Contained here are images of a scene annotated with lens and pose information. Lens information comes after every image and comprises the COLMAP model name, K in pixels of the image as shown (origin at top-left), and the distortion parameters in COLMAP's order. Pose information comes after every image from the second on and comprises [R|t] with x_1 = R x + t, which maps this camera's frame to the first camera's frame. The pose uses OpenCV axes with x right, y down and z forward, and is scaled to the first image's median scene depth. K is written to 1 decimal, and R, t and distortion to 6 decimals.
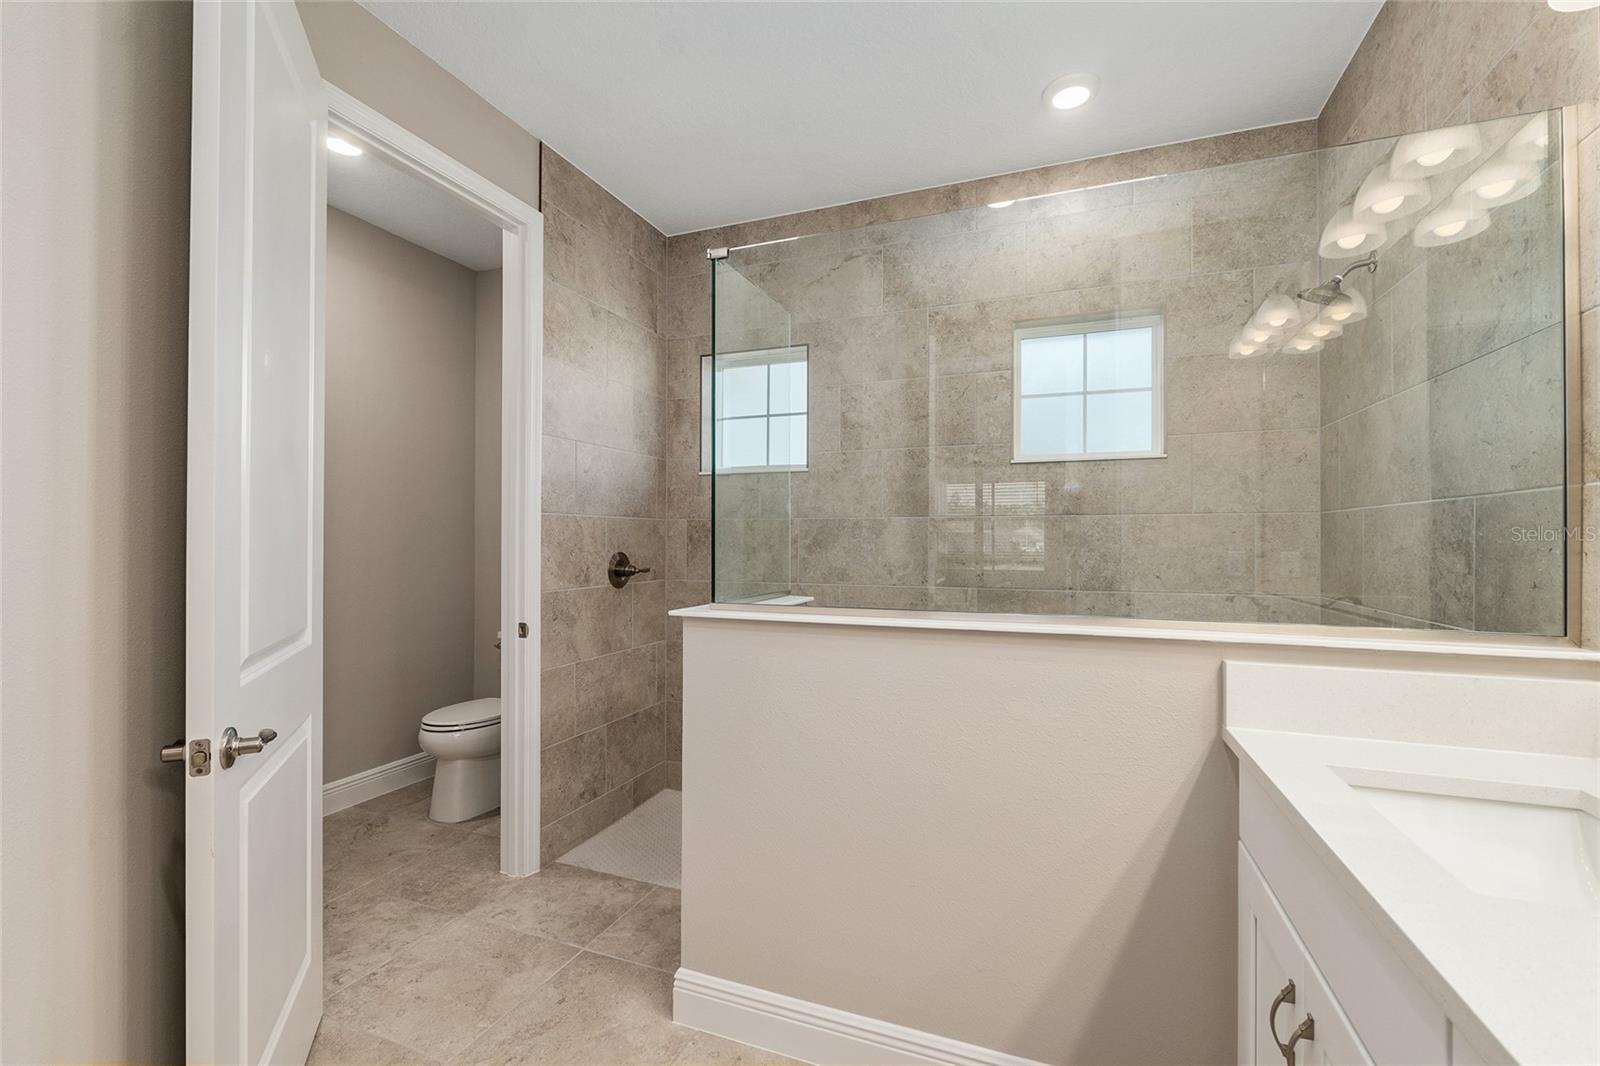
lens RADIAL K [[686.6, 0, 798.8], [0, 686.6, 535.0], [0, 0, 1]] dist [-0.004558, -0.000033]
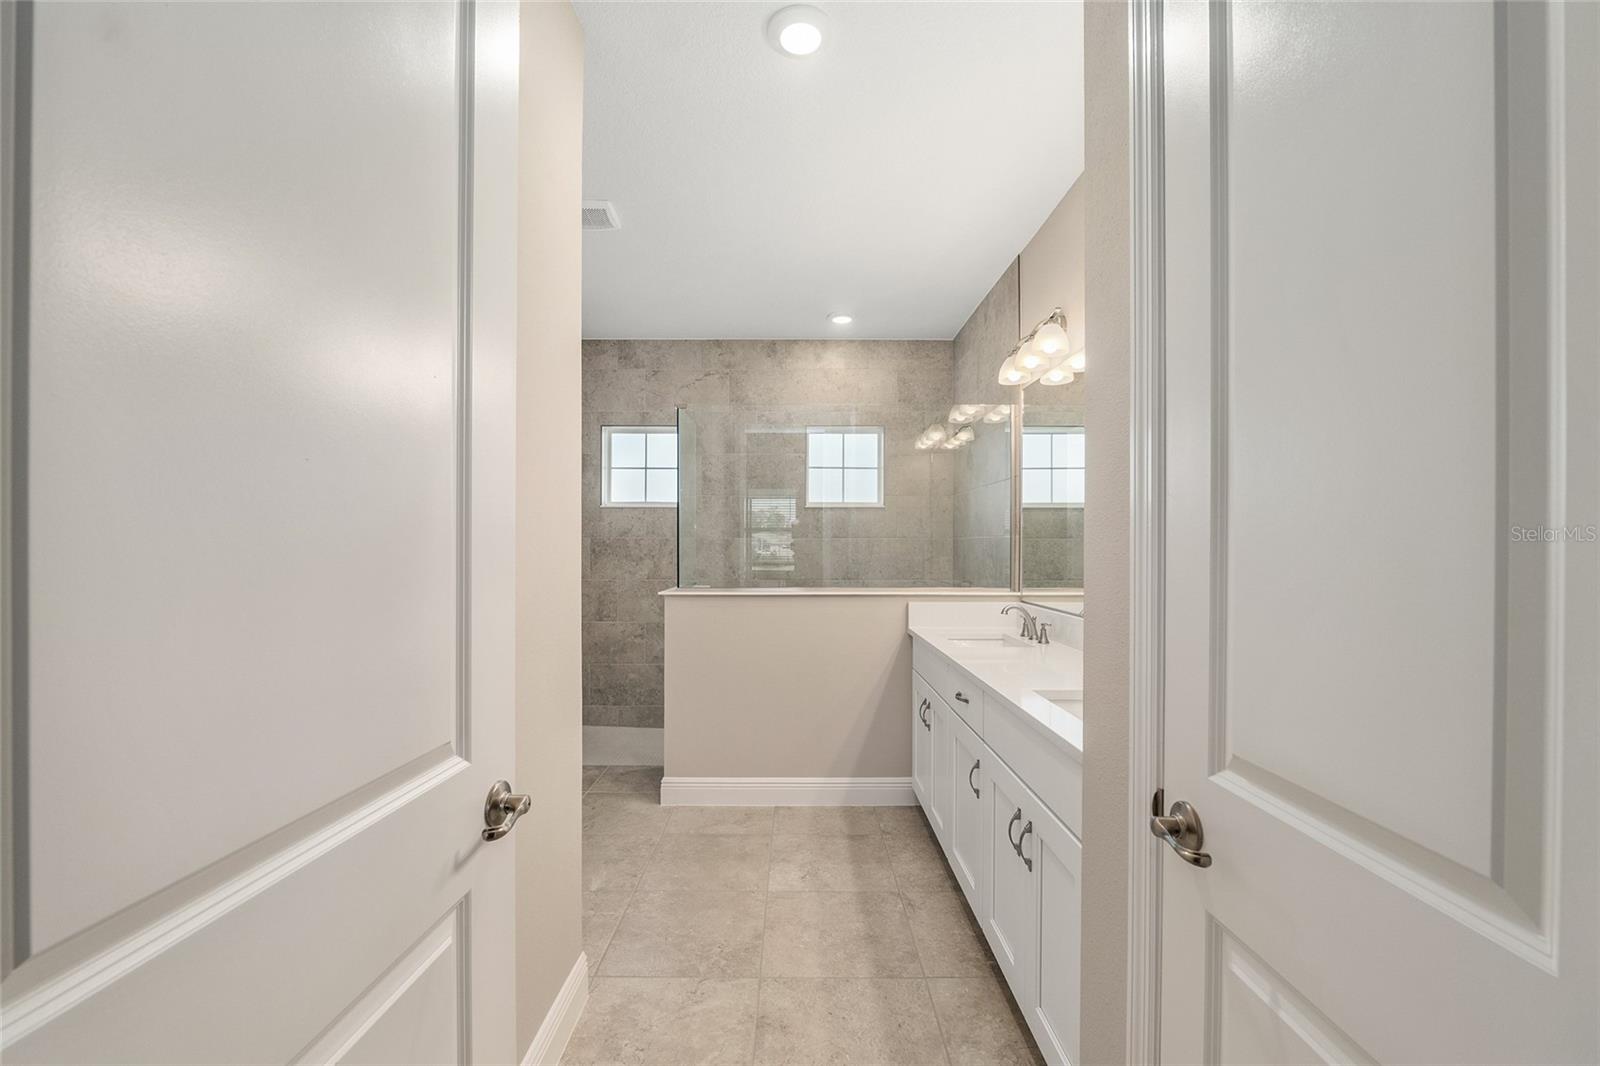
lens RADIAL K [[657.1, 0, 798.5], [0, 657.1, 541.8], [0, 0, 1]] dist [-0.012147, 0.000784]
pose [[0.929754, 0.001952, 0.368175, -0.323953], [-0.003412, 0.999989, 0.003314, -0.024375], [-0.368165, -0.004338, 0.929751, -0.549592]]
